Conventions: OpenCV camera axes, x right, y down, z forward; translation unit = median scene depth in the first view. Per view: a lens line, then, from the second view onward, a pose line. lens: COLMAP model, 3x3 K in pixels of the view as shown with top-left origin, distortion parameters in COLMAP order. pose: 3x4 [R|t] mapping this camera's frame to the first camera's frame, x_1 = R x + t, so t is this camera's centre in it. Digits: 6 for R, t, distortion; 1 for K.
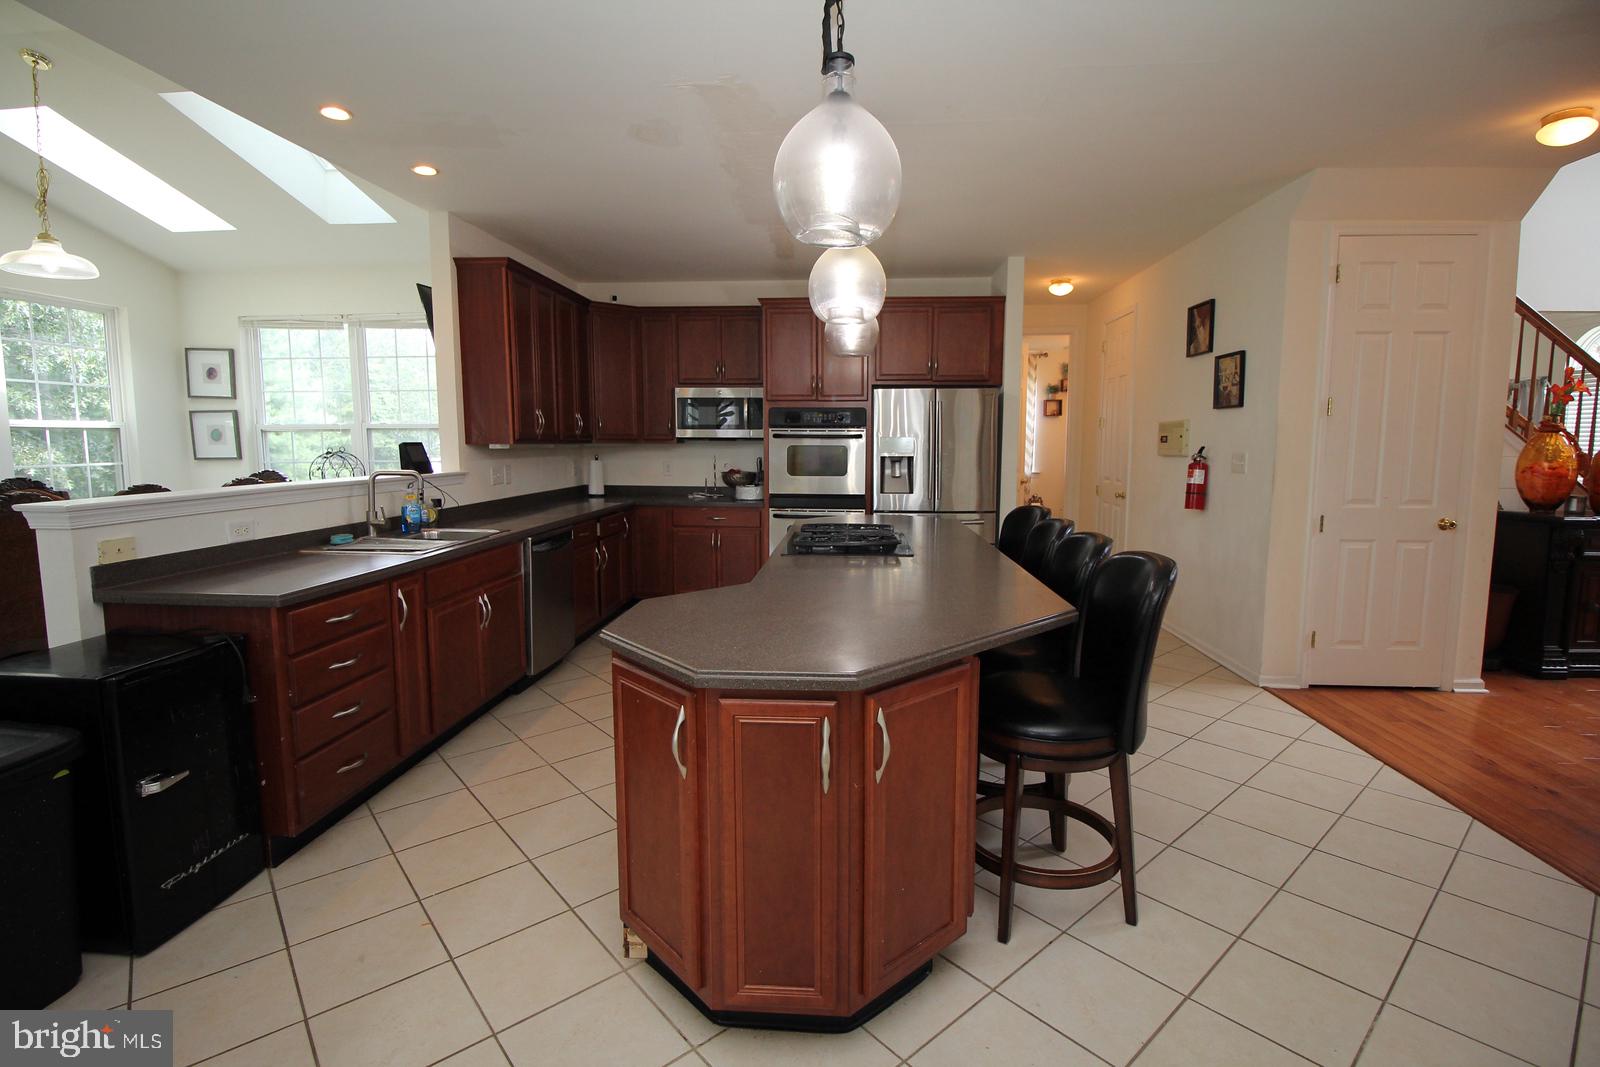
lens RADIAL K [[749.9, 0, 800.0], [0, 749.9, 533.5], [0, 0, 1]] dist [0.003264, -0.011822]
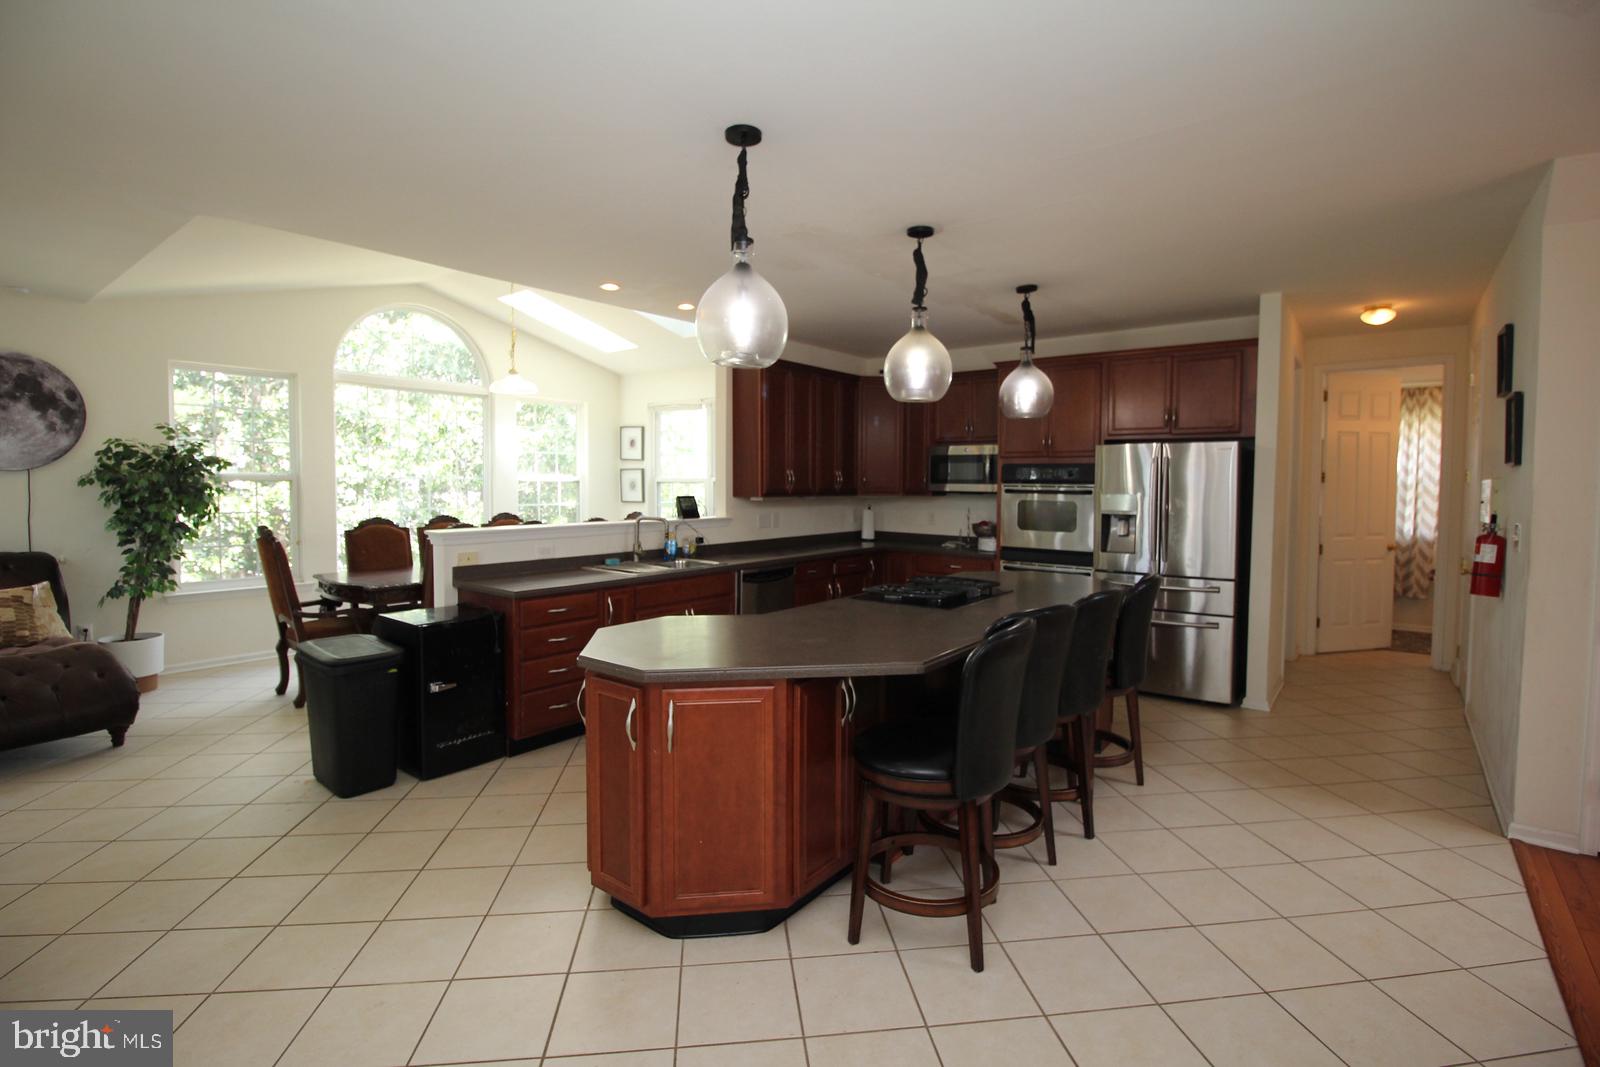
lens RADIAL K [[757.2, 0, 799.4], [0, 757.2, 531.9], [0, 0, 1]] dist [-0.002777, -0.000620]
pose [[0.829318, 0.041547, -0.557230, 0.322038], [-0.073499, 0.996678, -0.035076, -0.015761], [0.553922, 0.070045, 0.829617, -0.027668]]
